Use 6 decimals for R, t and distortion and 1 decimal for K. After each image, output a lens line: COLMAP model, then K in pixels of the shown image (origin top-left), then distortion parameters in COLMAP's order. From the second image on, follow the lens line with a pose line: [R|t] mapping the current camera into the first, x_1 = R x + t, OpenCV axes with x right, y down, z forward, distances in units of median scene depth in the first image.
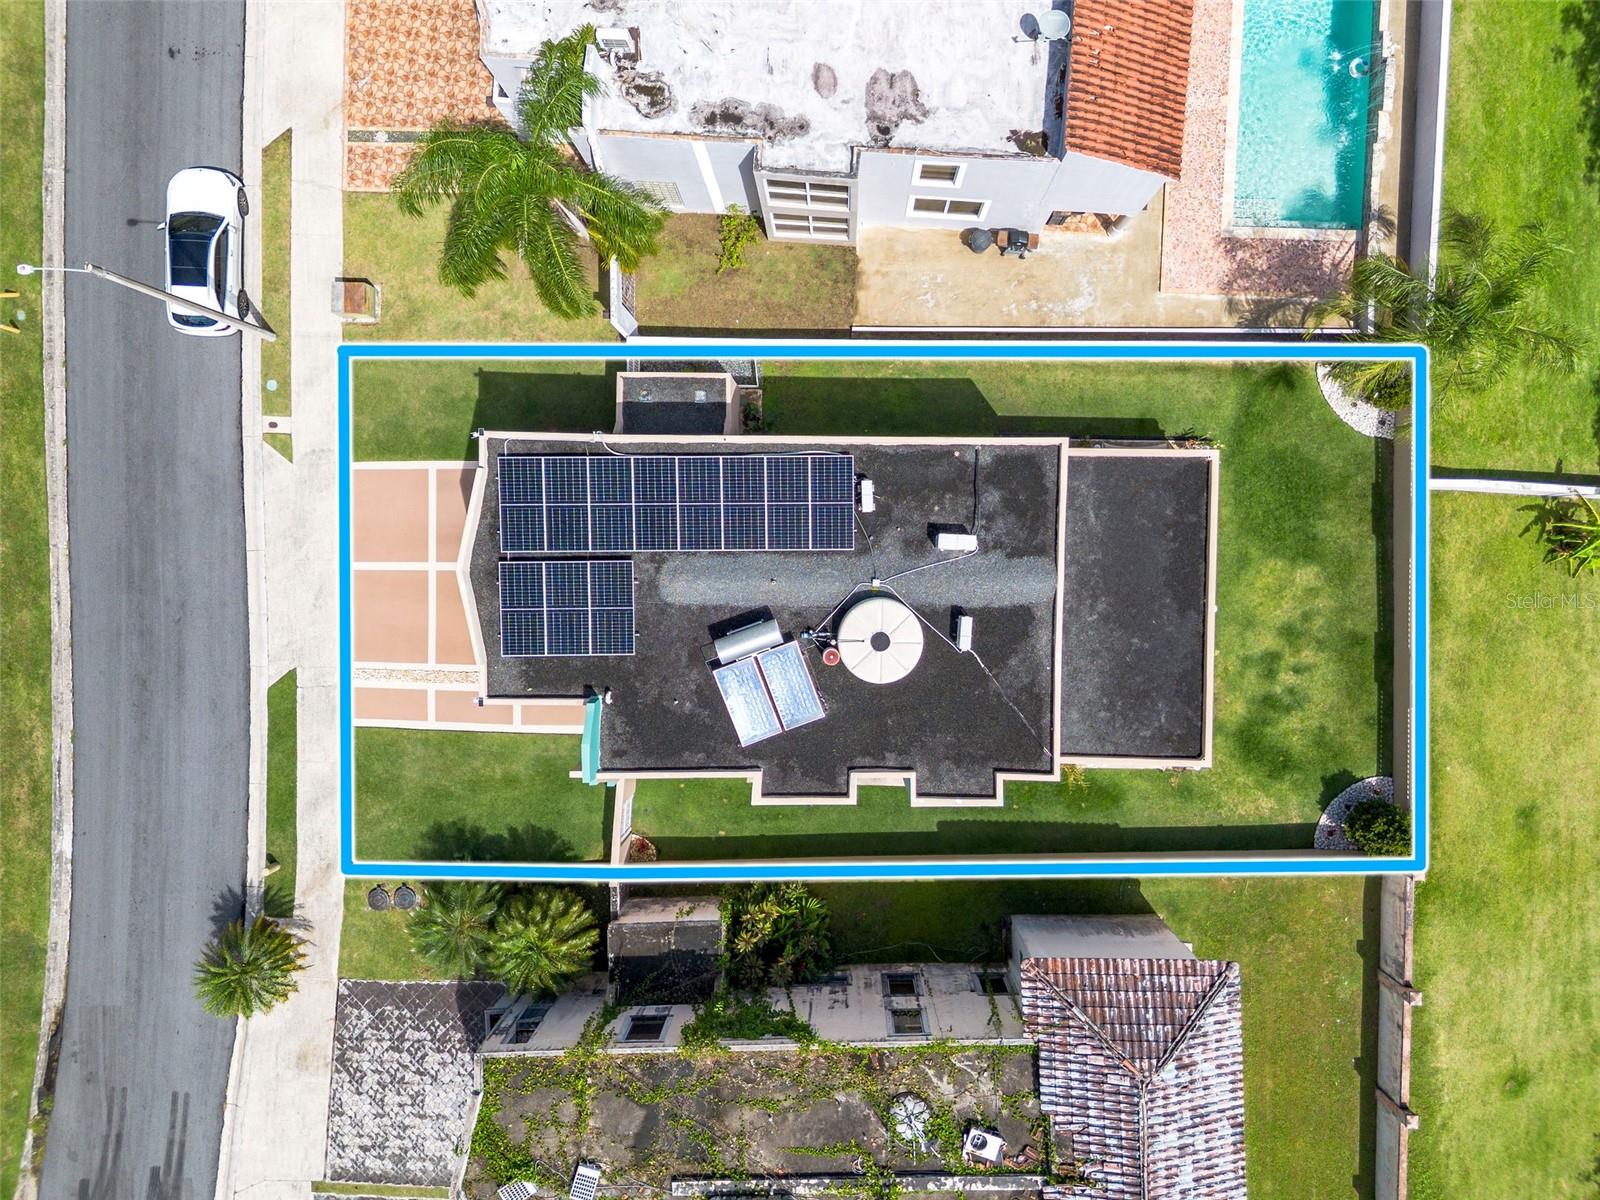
lens RADIAL K [[1170.0, 0, 834.4], [0, 1170.0, 568.9], [0, 0, 1]] dist [0.024281, -0.004860]
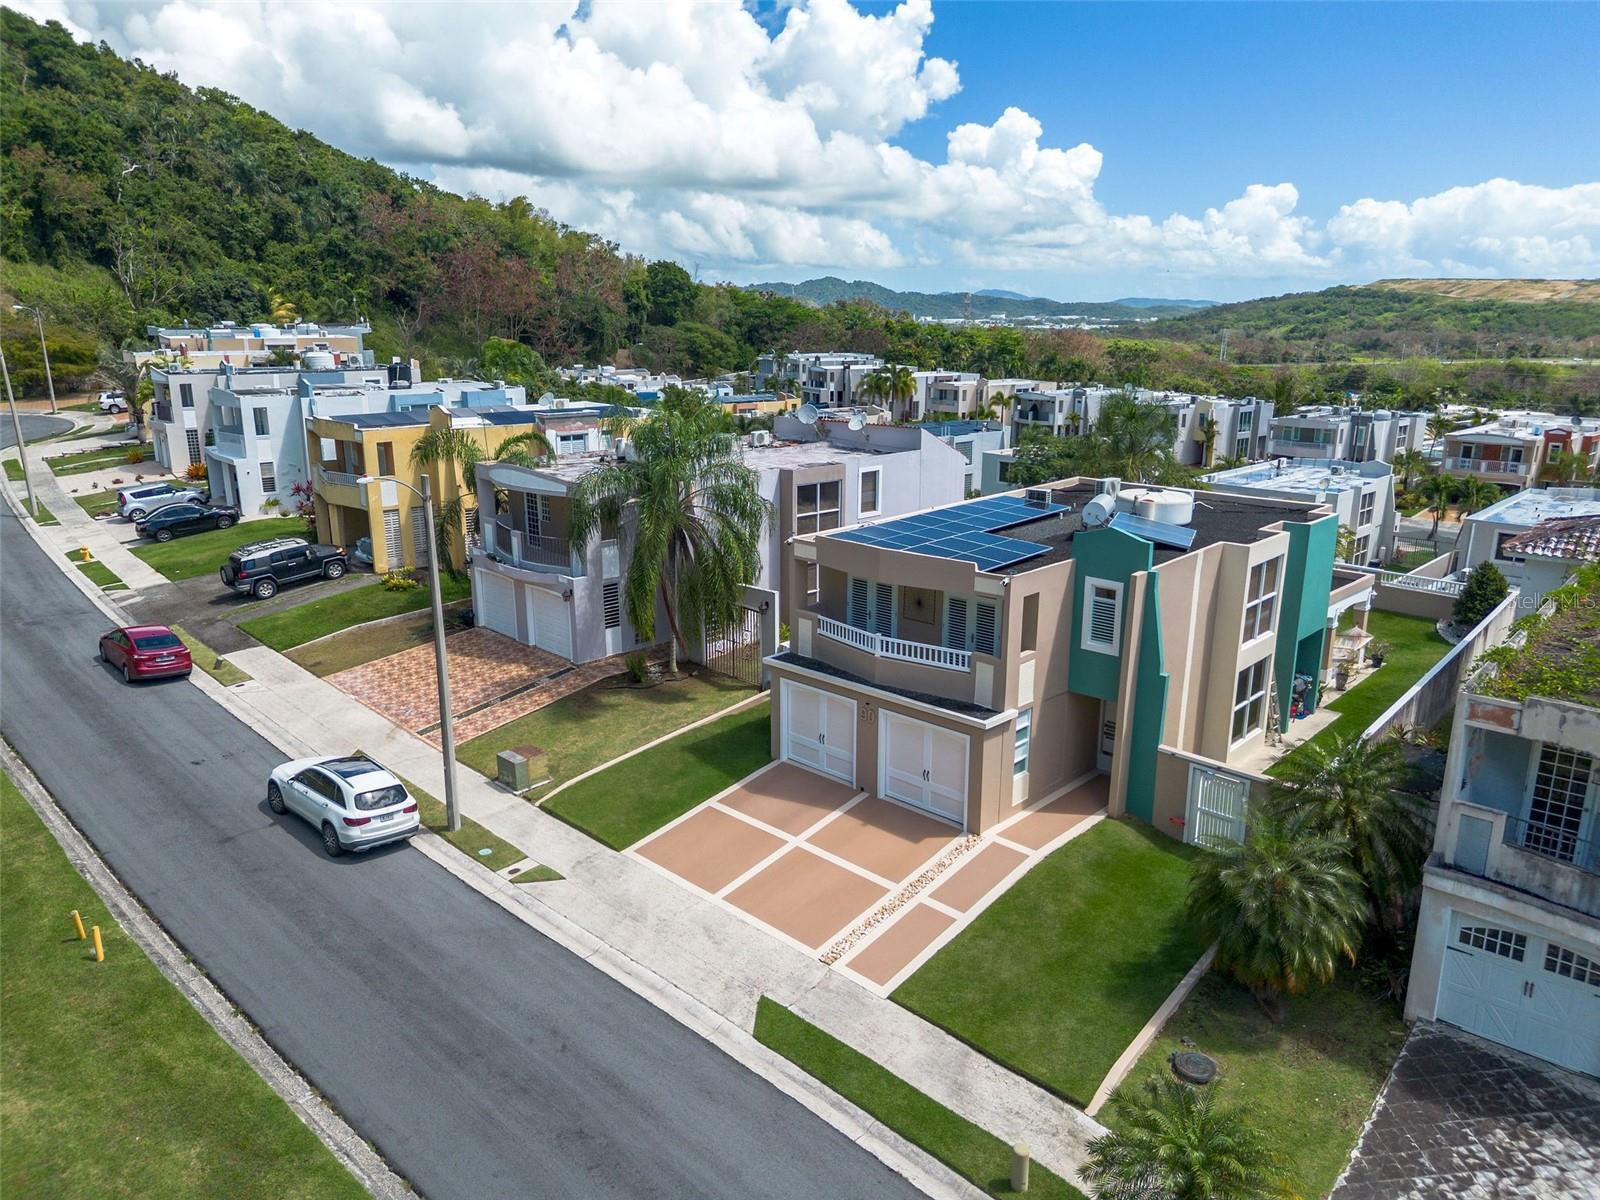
lens RADIAL K [[1122.9, 0, 804.6], [0, 1122.9, 604.4], [0, 0, 1]] dist [0.066780, -0.061709]
pose [[0.676437, -0.194089, 0.710466, -0.829527], [0.736474, 0.170133, -0.654722, 0.458831], [0.006201, 0.966118, 0.258025, 0.645109]]
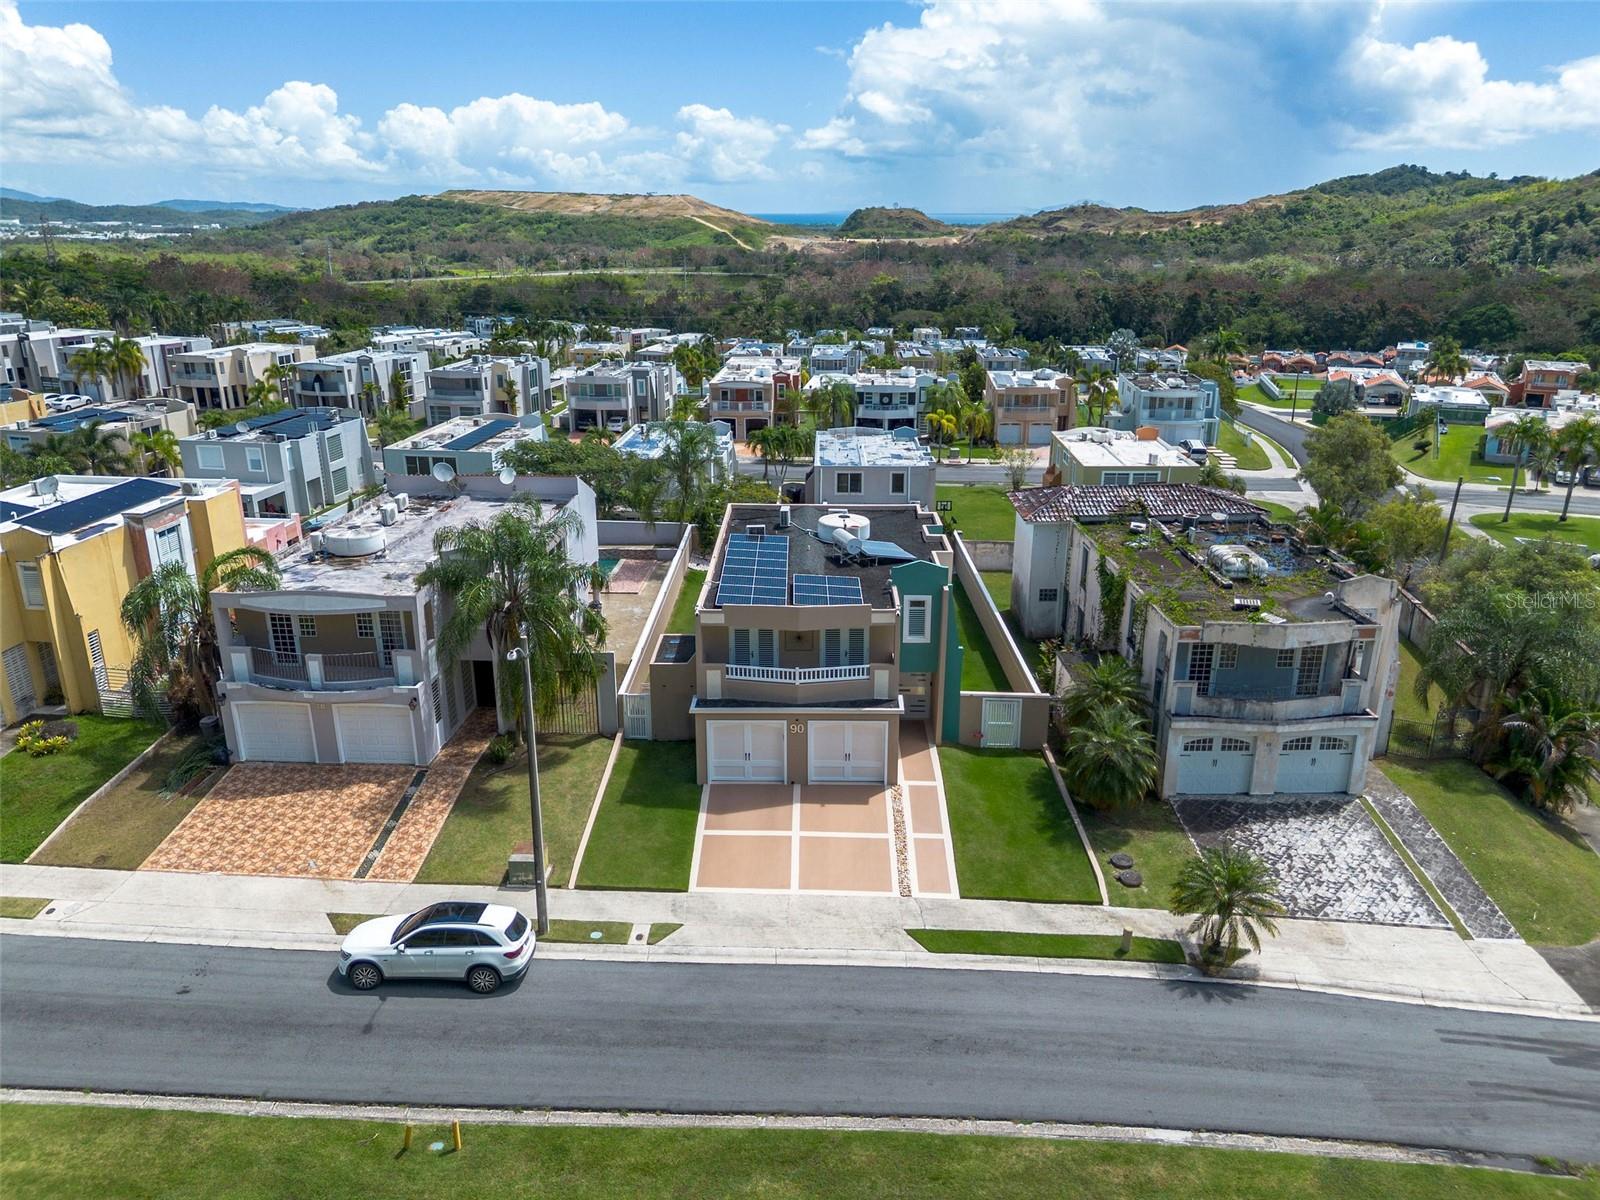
lens RADIAL K [[1122.9, 0, 801.6], [0, 1122.9, 624.2], [0, 0, 1]] dist [0.066780, -0.061709]
pose [[0.004075, -0.347529, 0.937660, -1.210295], [0.999978, -0.003480, -0.005636, 0.009516], [0.005222, 0.937663, 0.347507, 0.464636]]
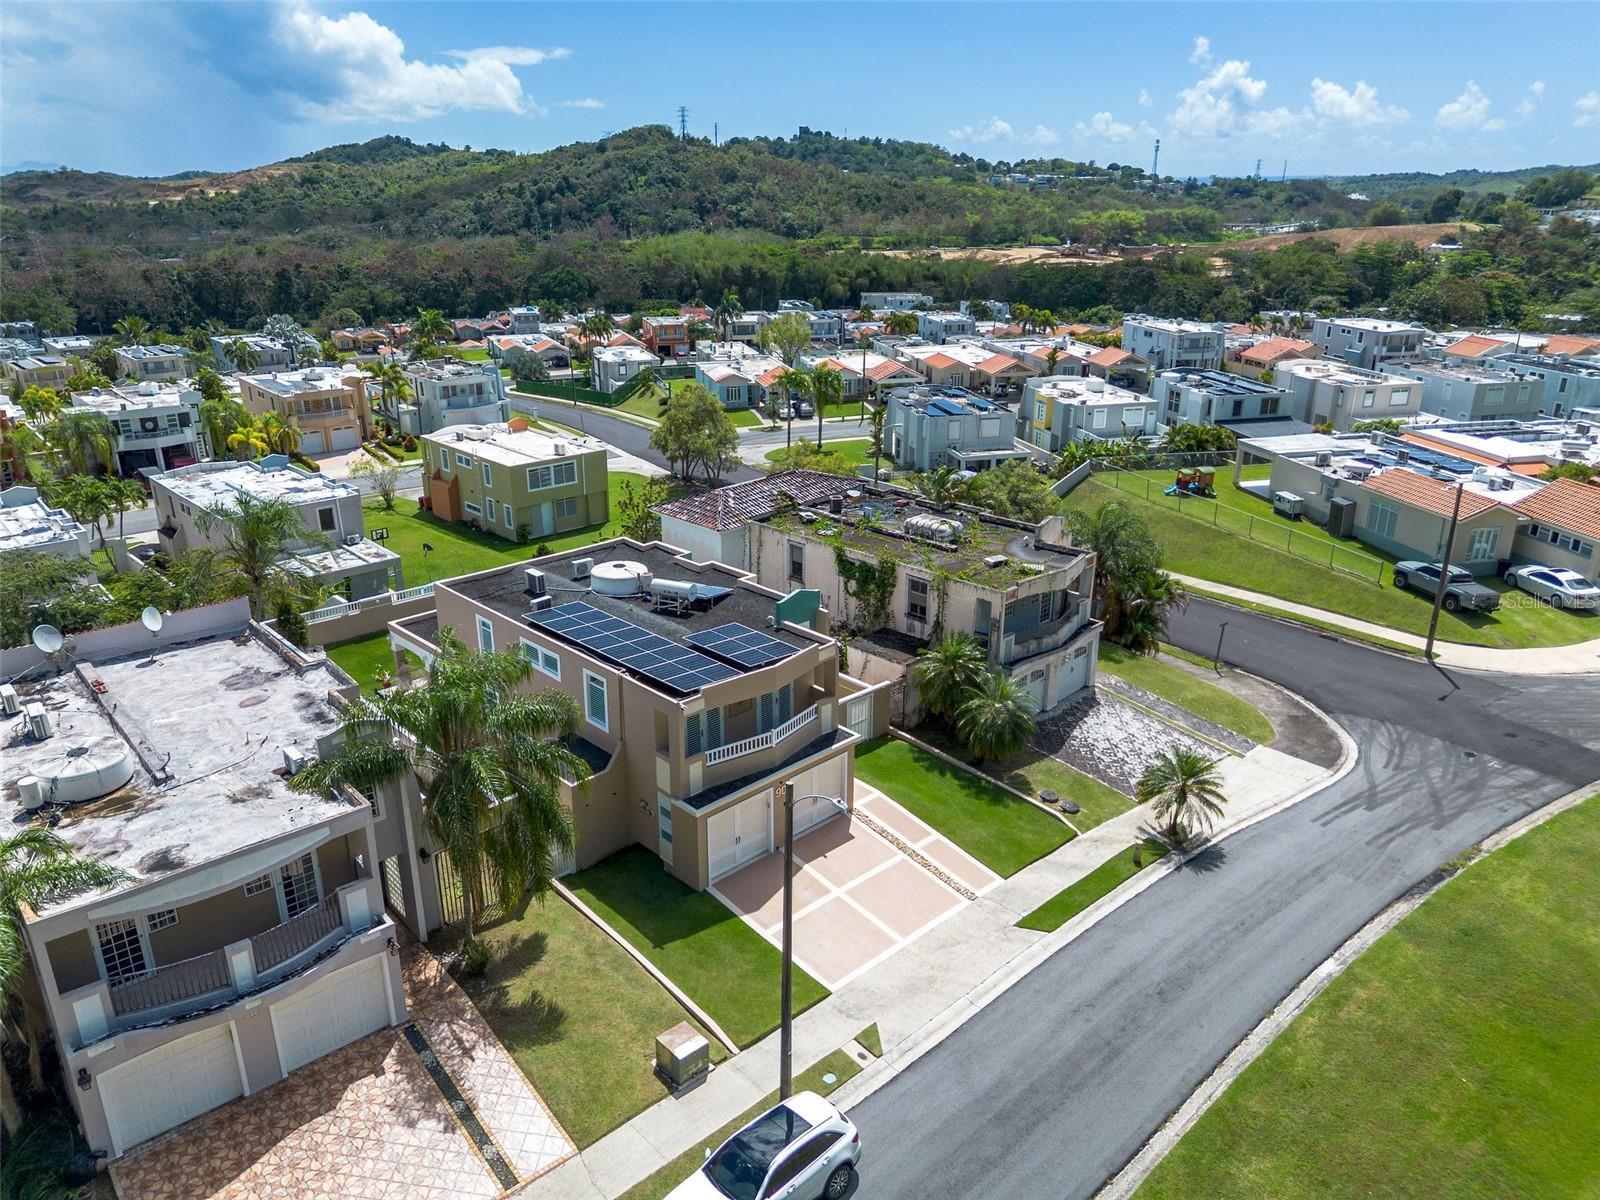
lens RADIAL K [[1122.9, 0, 776.6], [0, 1122.9, 617.3], [0, 0, 1]] dist [0.066780, -0.061709]
pose [[-0.692677, -0.264229, 0.671104, -0.889418], [0.721238, -0.258613, 0.642600, -0.601120], [0.003762, 0.929141, 0.369707, 0.408725]]
